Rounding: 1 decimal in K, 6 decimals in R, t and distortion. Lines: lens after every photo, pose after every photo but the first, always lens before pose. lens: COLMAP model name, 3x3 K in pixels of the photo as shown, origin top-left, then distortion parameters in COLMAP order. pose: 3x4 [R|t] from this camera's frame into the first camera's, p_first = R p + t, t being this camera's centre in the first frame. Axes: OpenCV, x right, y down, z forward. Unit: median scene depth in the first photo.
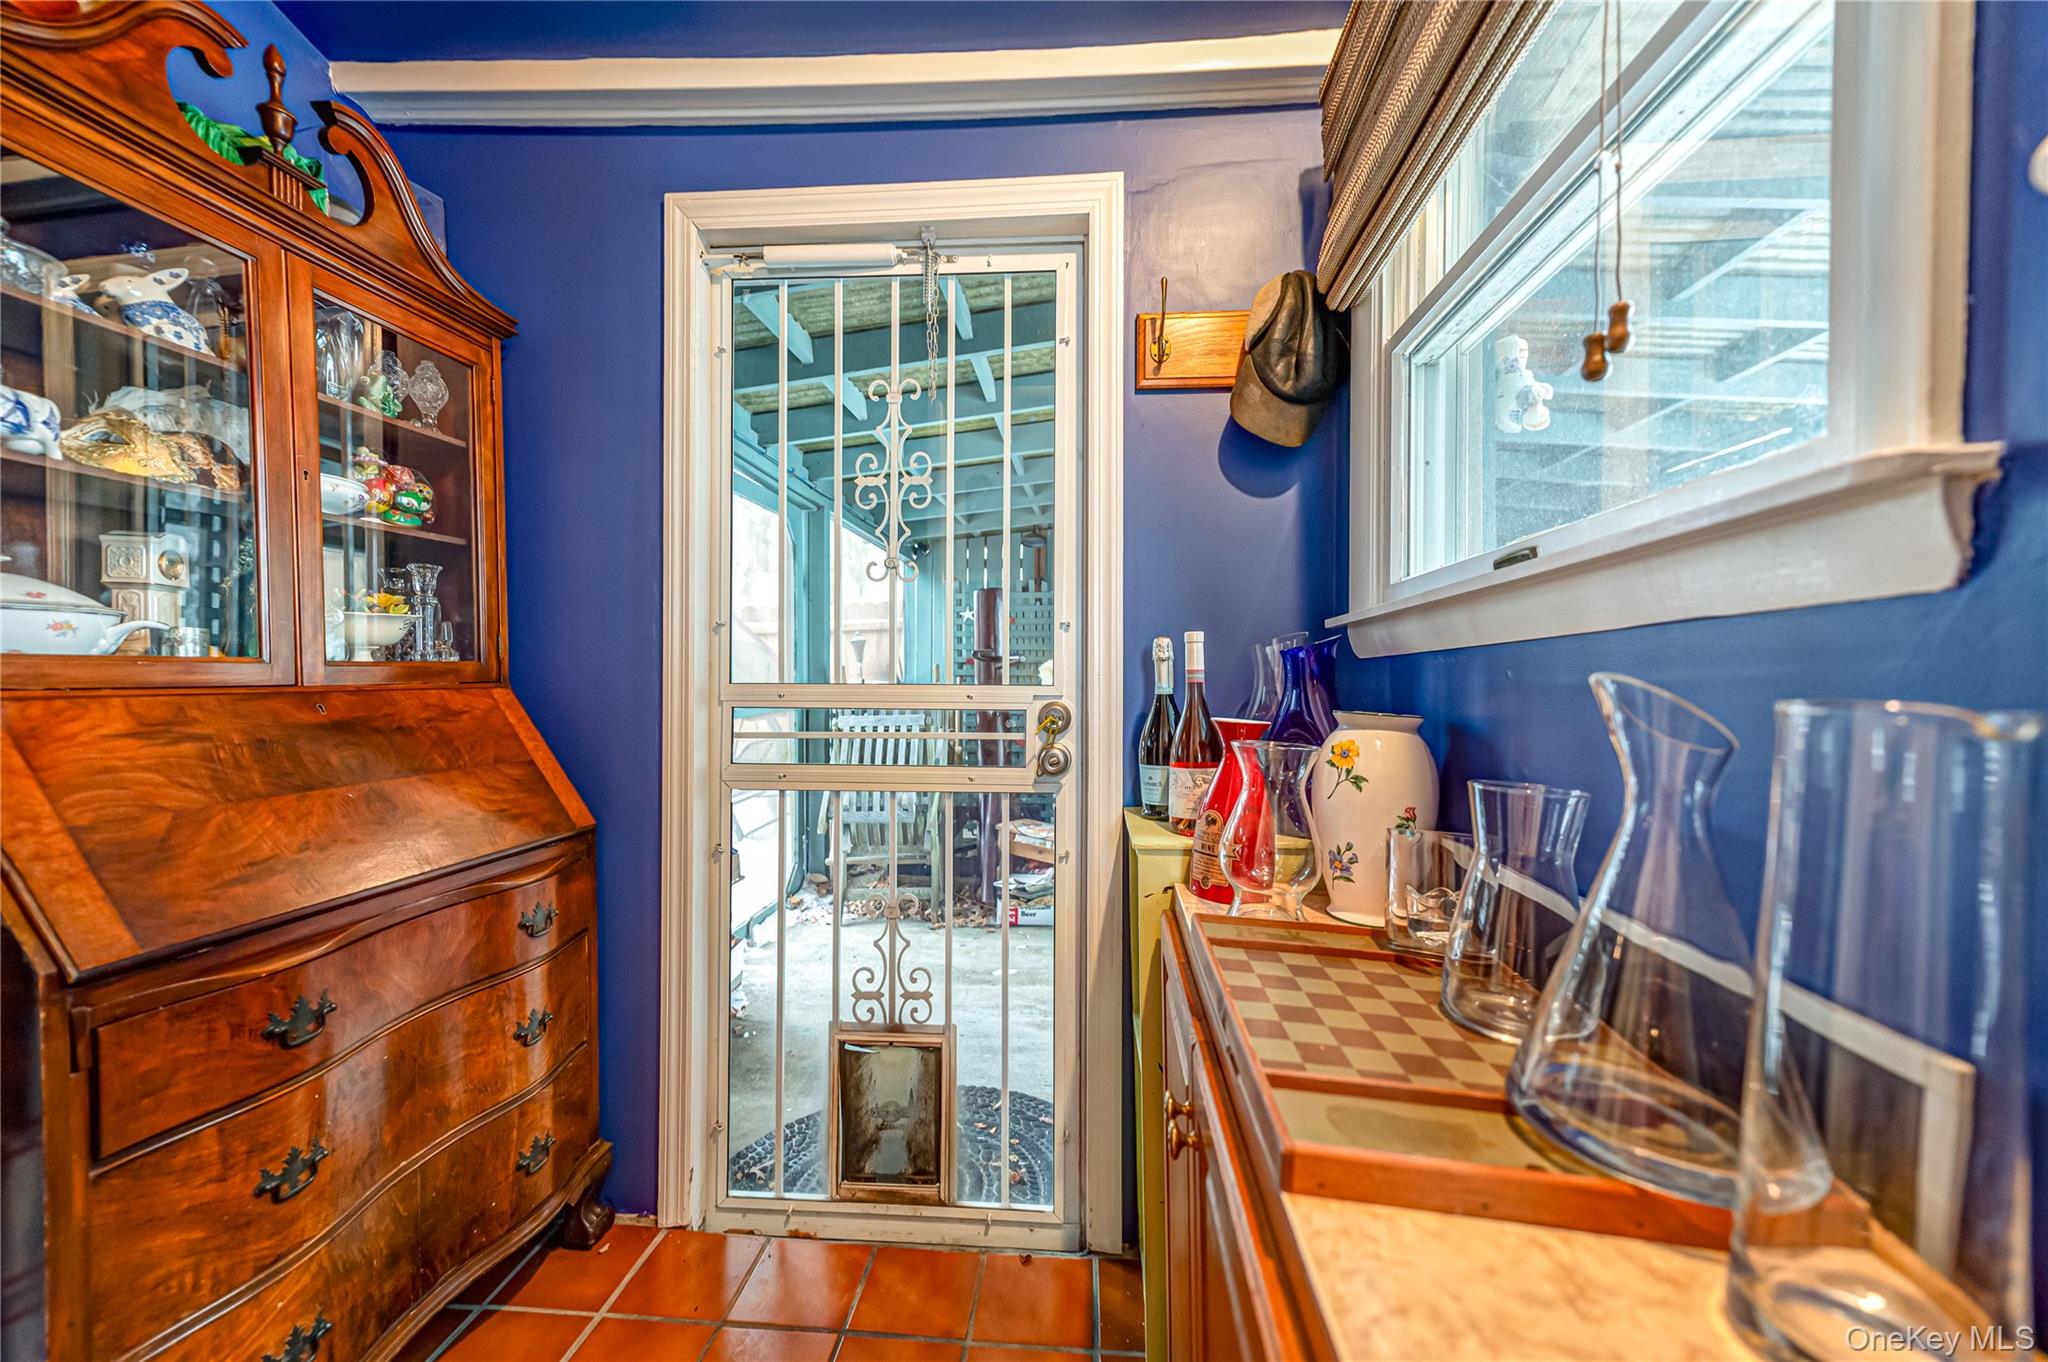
lens RADIAL K [[791.2, 0, 1026.4], [0, 791.2, 690.4], [0, 0, 1]] dist [0.015668, 0.000128]
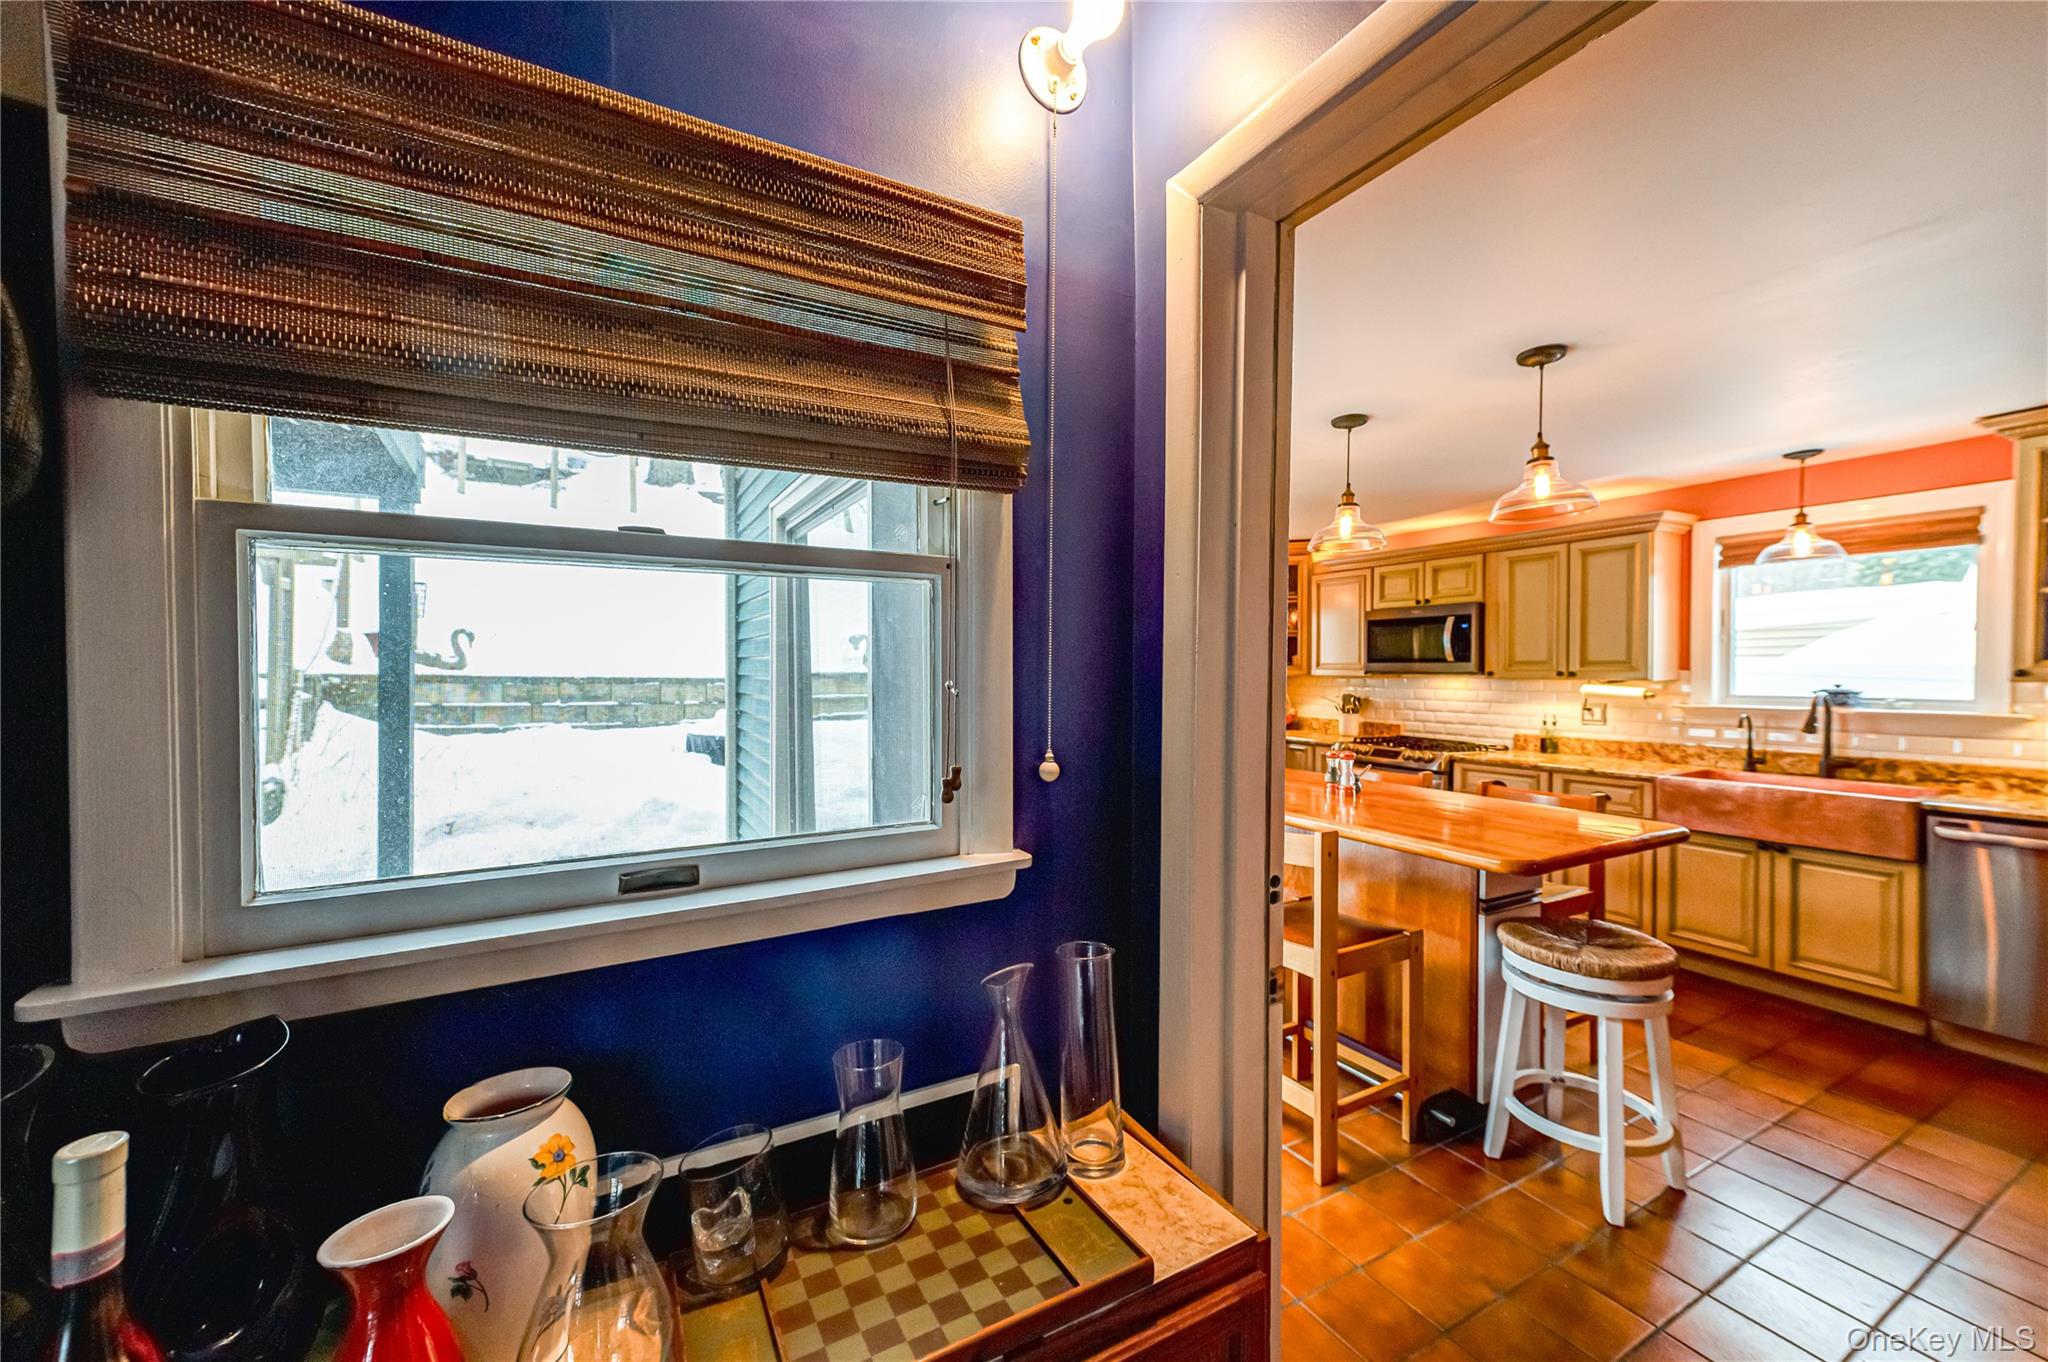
lens RADIAL K [[791.2, 0, 1020.7], [0, 791.2, 684.5], [0, 0, 1]] dist [0.015668, 0.000128]
pose [[-0.554434, -0.016531, 0.832064, -0.359019], [0.007548, 0.999662, 0.024890, -0.288869], [-0.832194, 0.020080, -0.554121, 0.762765]]
